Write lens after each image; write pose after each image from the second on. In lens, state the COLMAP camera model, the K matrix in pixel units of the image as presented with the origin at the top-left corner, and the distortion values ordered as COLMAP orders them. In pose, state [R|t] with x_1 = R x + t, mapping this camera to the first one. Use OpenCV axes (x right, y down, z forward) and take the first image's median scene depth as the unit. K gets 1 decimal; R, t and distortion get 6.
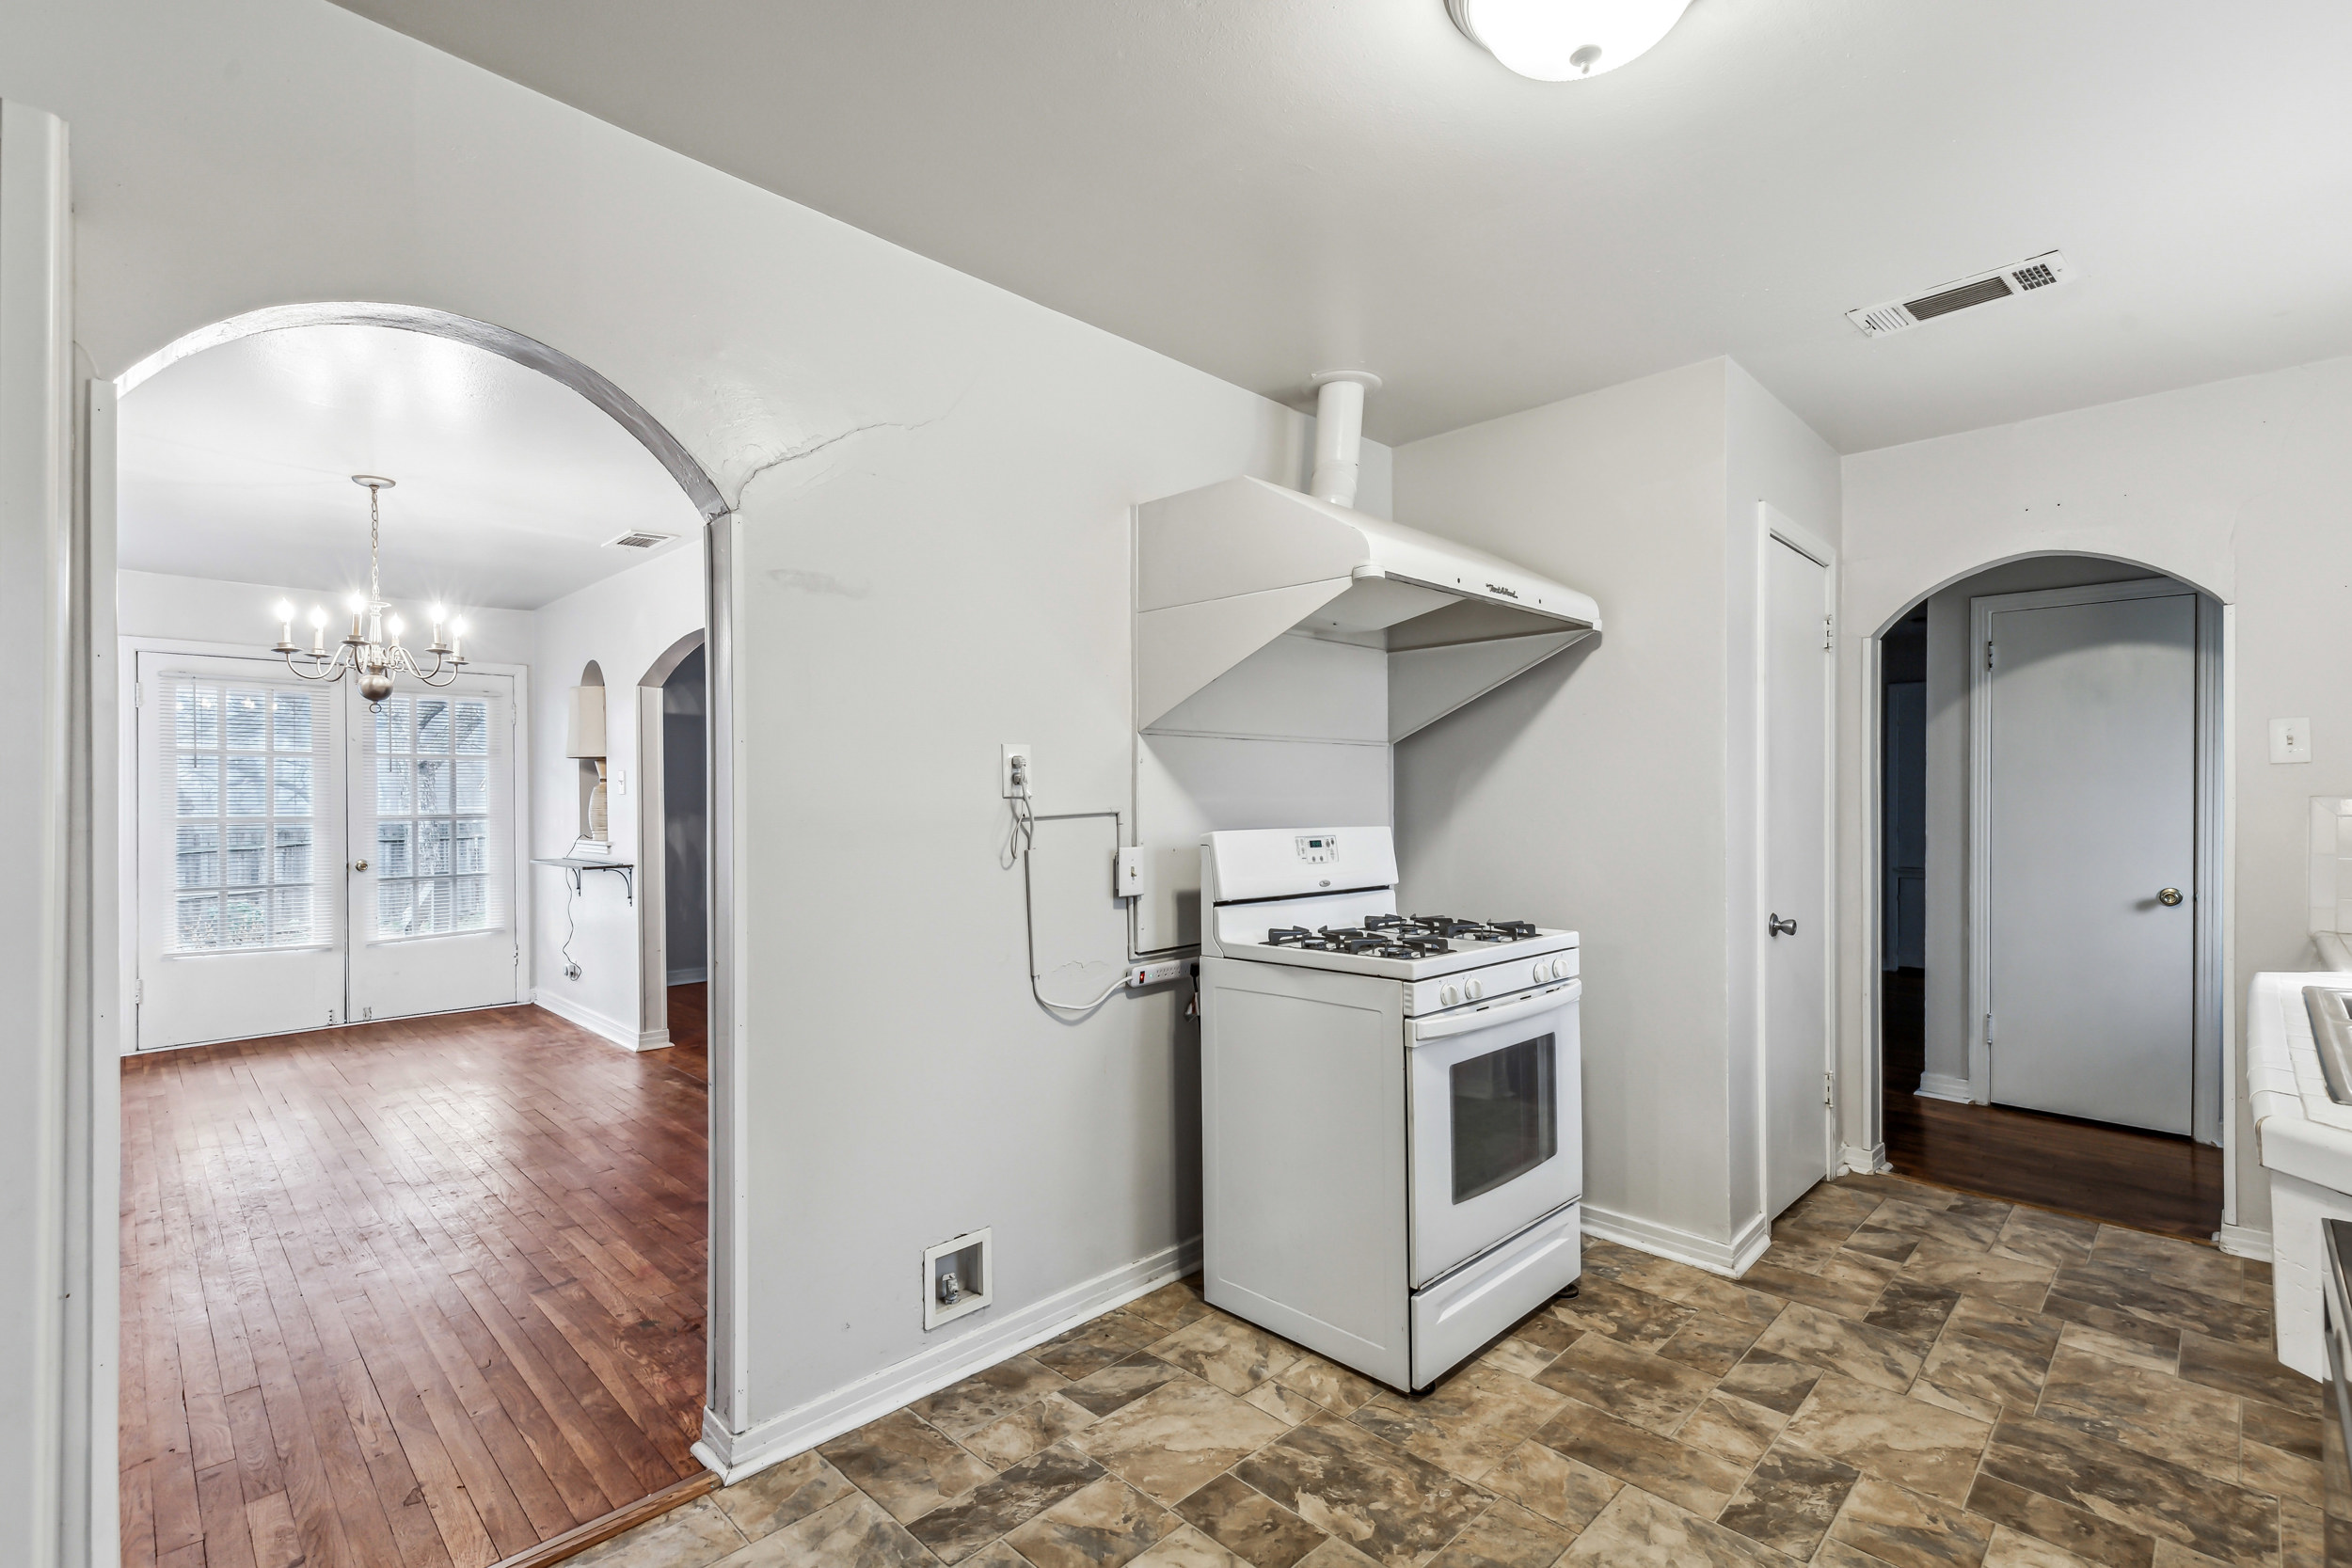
lens RADIAL K [[1035.2, 0, 1198.8], [0, 1035.2, 793.2], [0, 0, 1]] dist [0.002253, -0.000045]
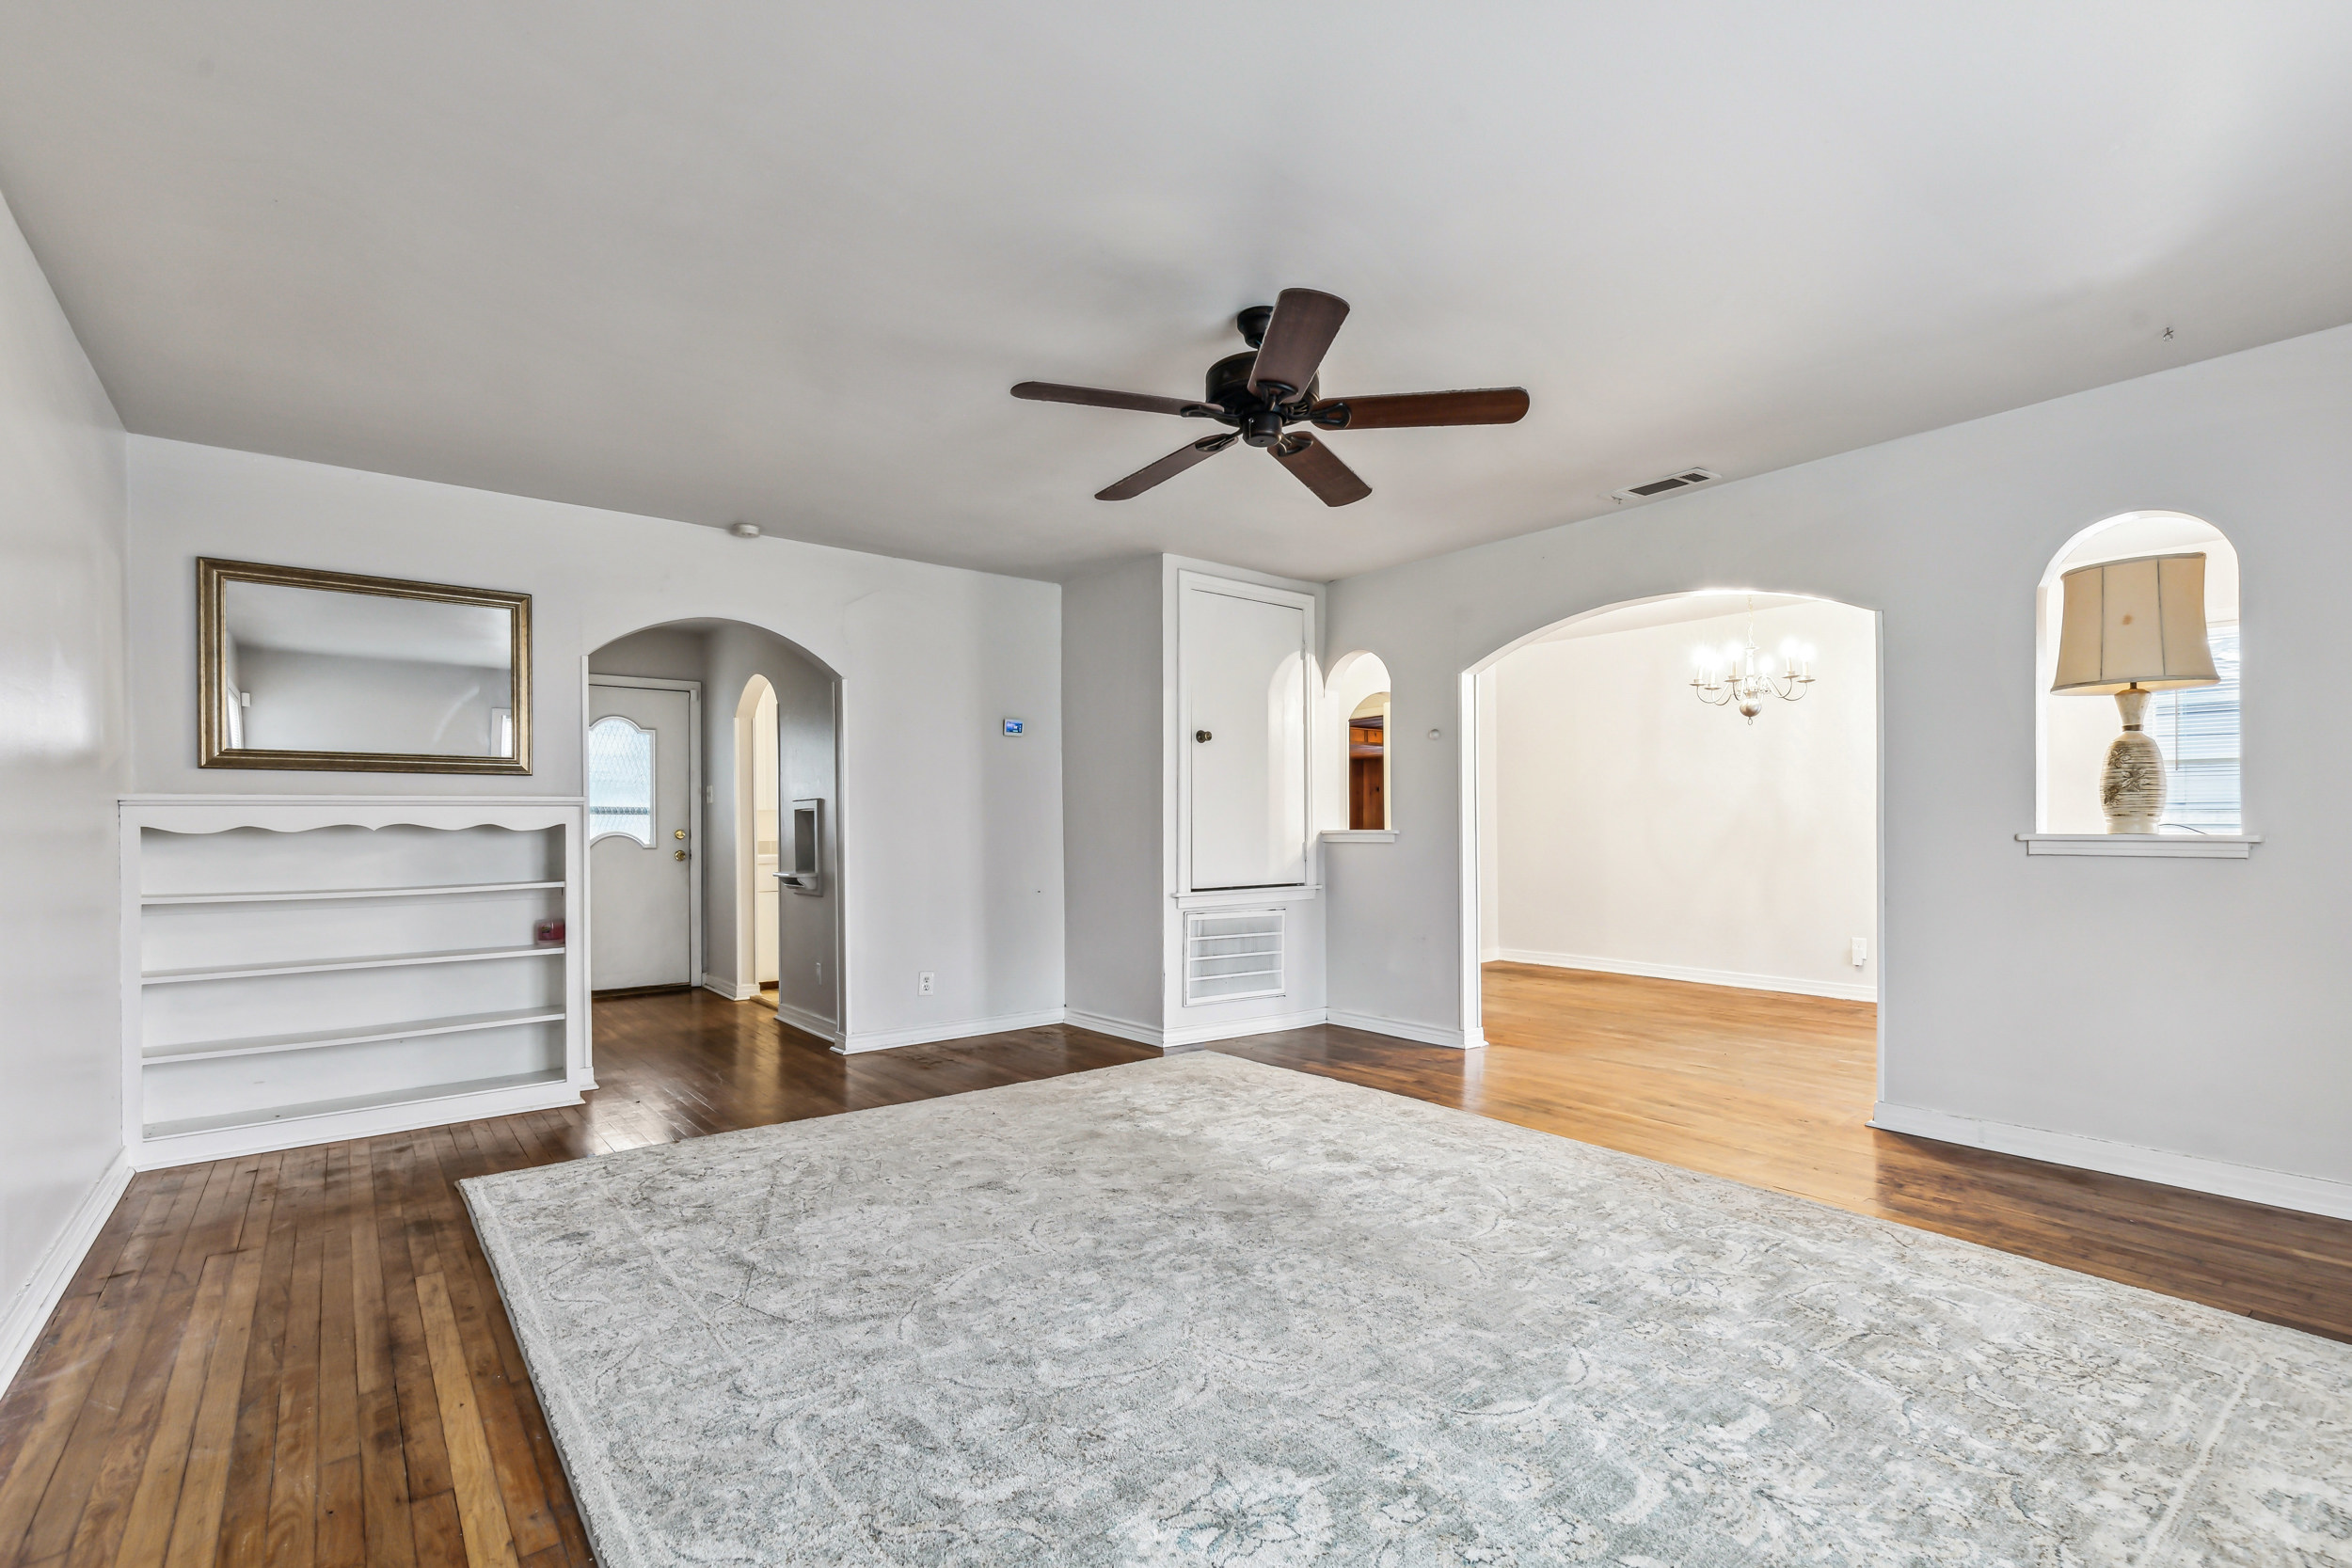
lens RADIAL K [[1083.1, 0, 1184.3], [0, 1083.1, 825.2], [0, 0, 1]] dist [0.000780, -0.000160]
pose [[-0.989847, 0.009627, 0.141809, -0.246437], [0.009347, 0.999953, -0.002639, 0.061924], [-0.141827, -0.001287, -0.989891, 2.789781]]
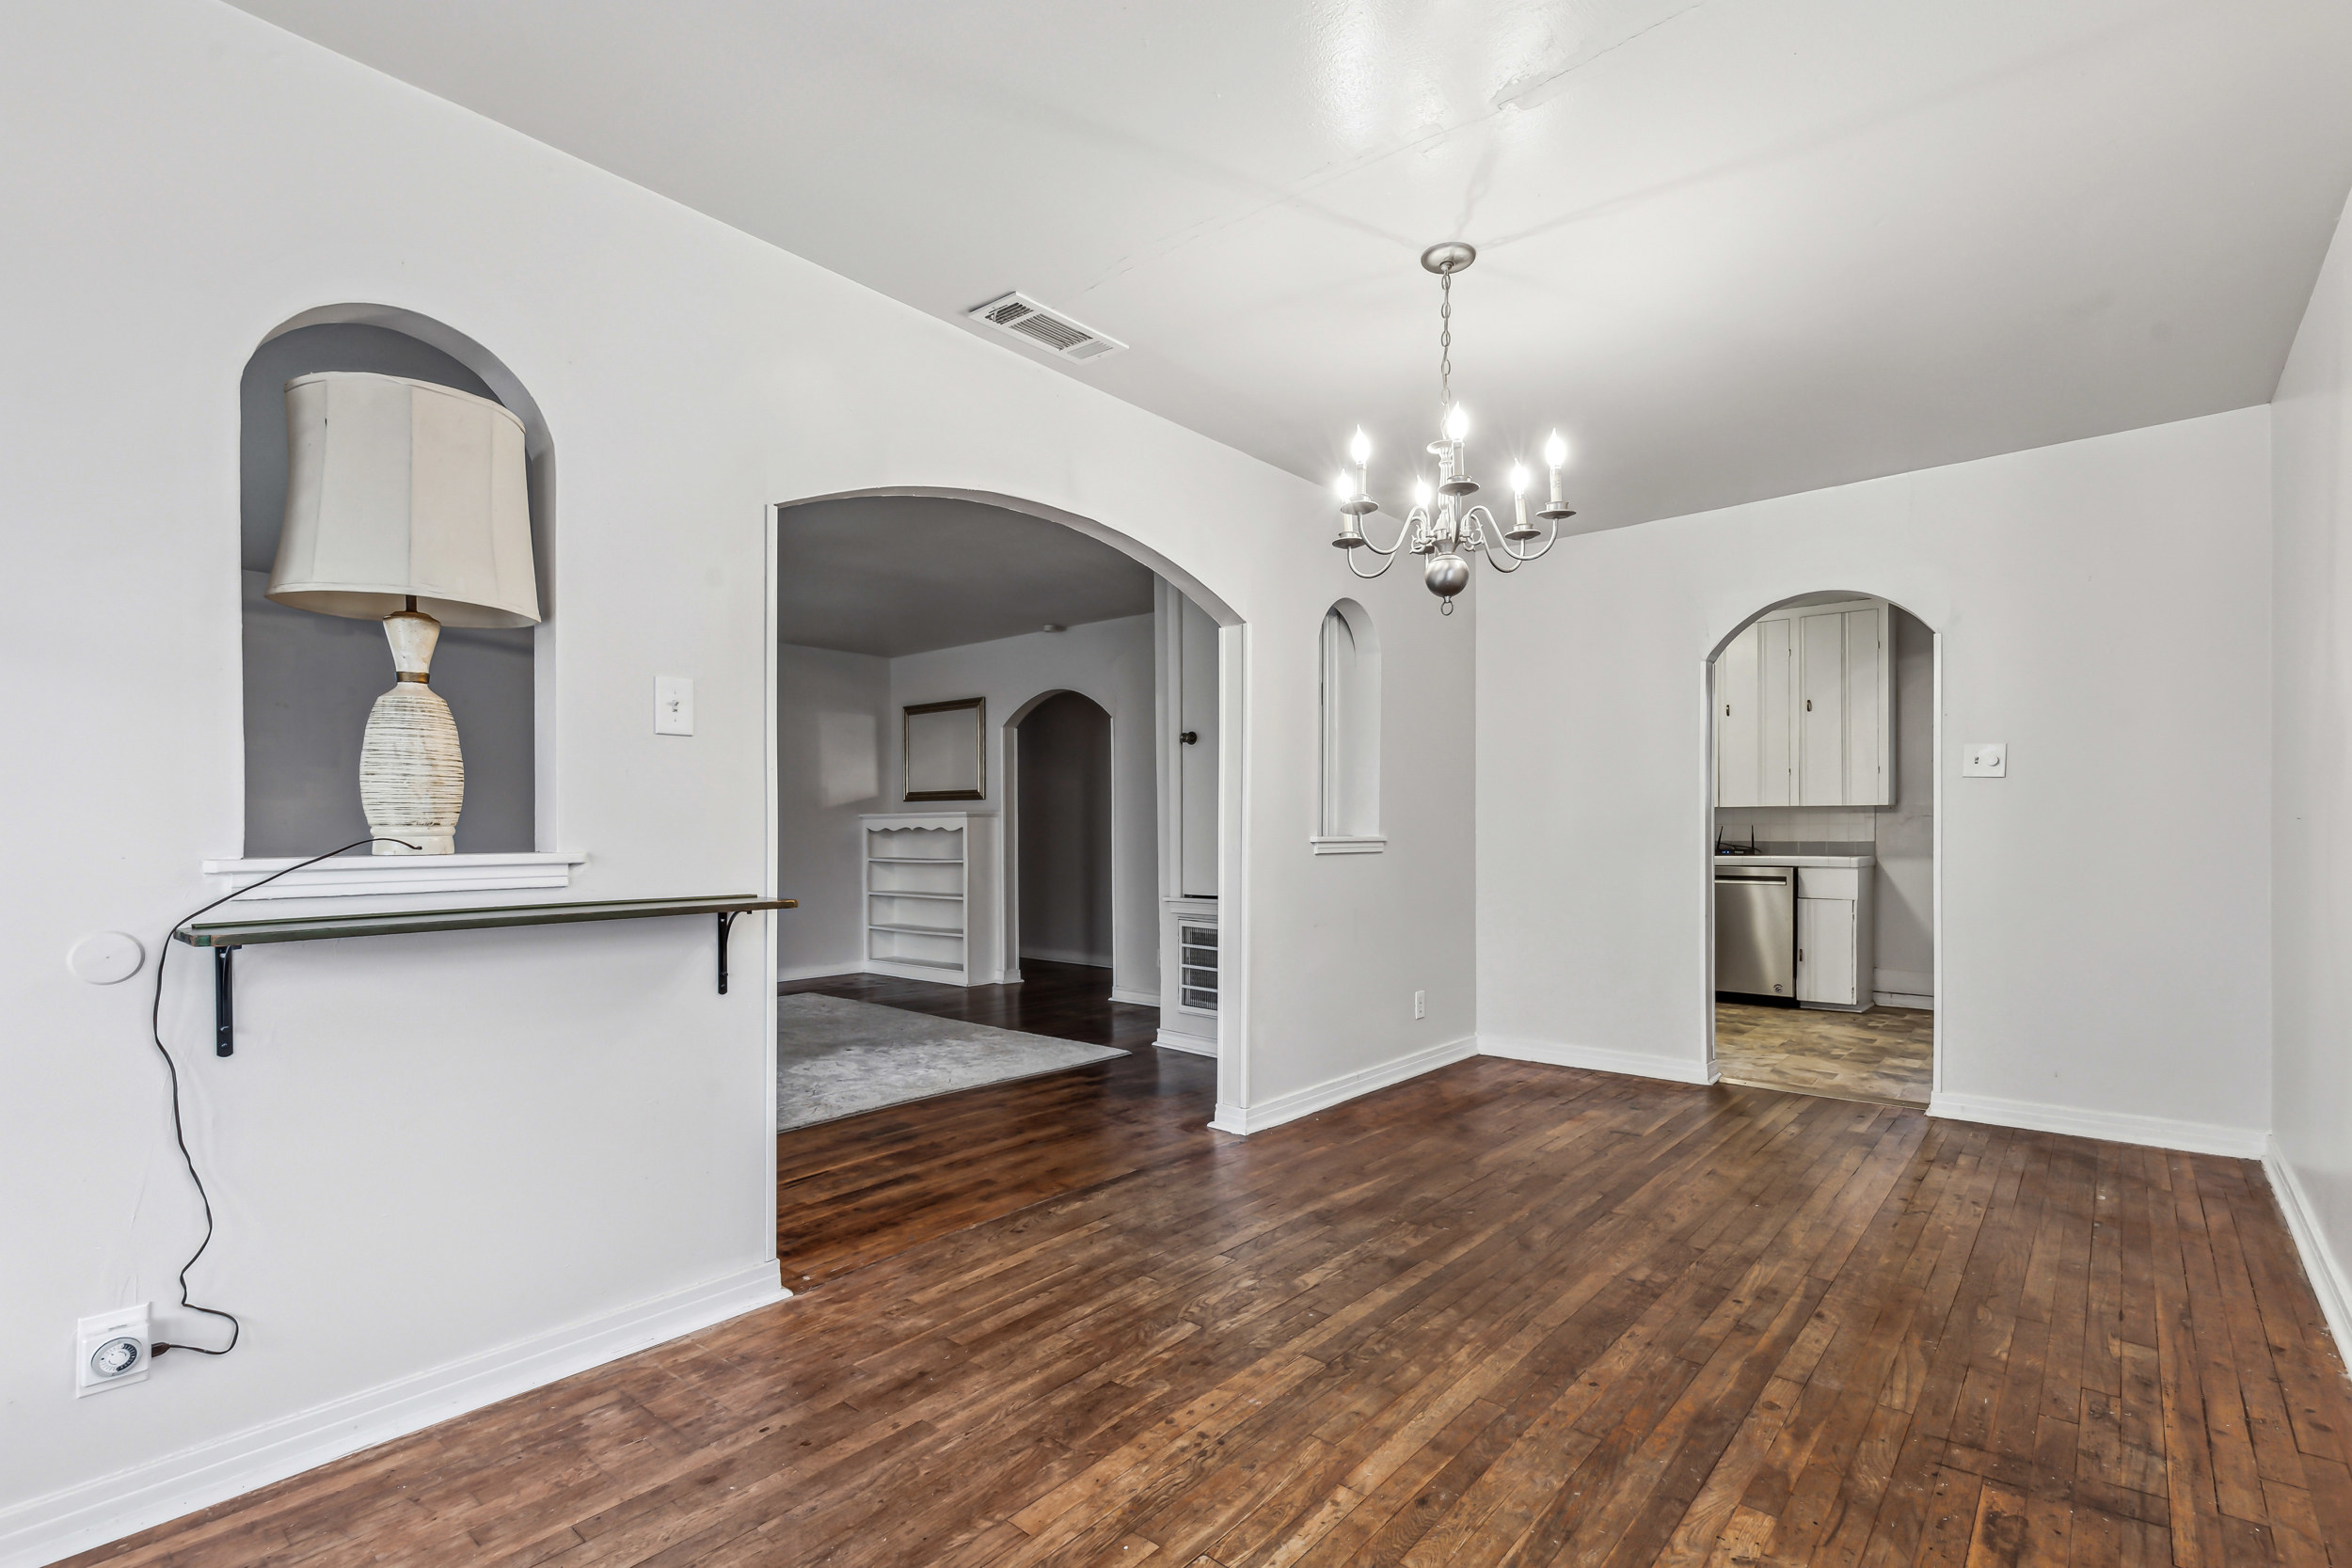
lens RADIAL K [[1067.5, 0, 1187.9], [0, 1067.5, 829.9], [0, 0, 1]] dist [0.017036, -0.000386]
pose [[-0.046750, 0.003756, 0.998900, -1.568577], [0.000790, 0.999993, -0.003723, 0.064516], [-0.998906, 0.000615, -0.046753, 1.283627]]
